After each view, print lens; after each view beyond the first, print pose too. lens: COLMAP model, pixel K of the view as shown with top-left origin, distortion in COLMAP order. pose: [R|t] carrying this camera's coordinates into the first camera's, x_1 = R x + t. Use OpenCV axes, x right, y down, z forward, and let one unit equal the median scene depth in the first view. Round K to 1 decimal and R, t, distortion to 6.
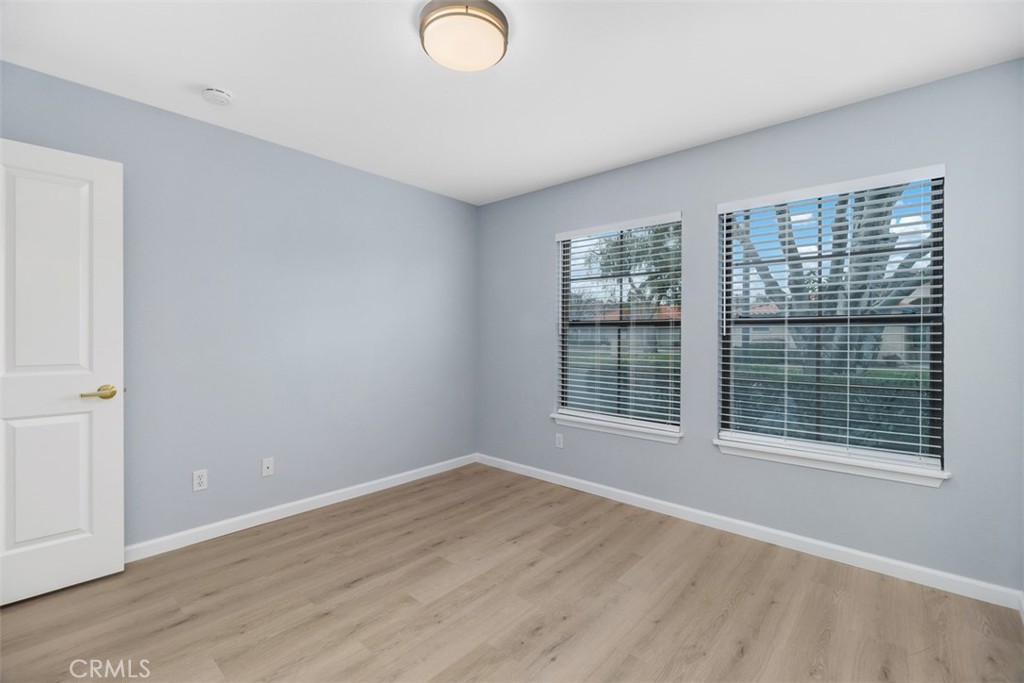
lens RADIAL K [[451.6, 0, 506.7], [0, 451.6, 339.6], [0, 0, 1]] dist [-0.001506, -0.000522]
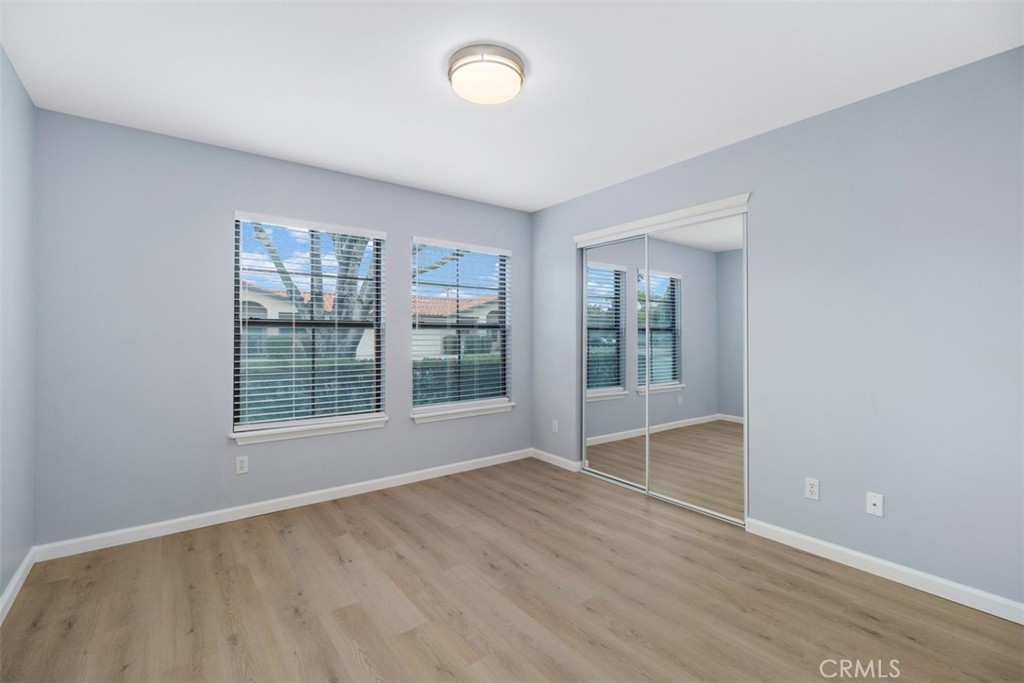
lens RADIAL K [[478.7, 0, 504.9], [0, 478.7, 335.4], [0, 0, 1]] dist [0.002409, 0.000077]
pose [[0.159871, -0.004585, 0.987127, -0.891325], [0.009318, 0.999952, 0.003135, -0.011012], [-0.987094, 0.008697, 0.159906, 0.525822]]
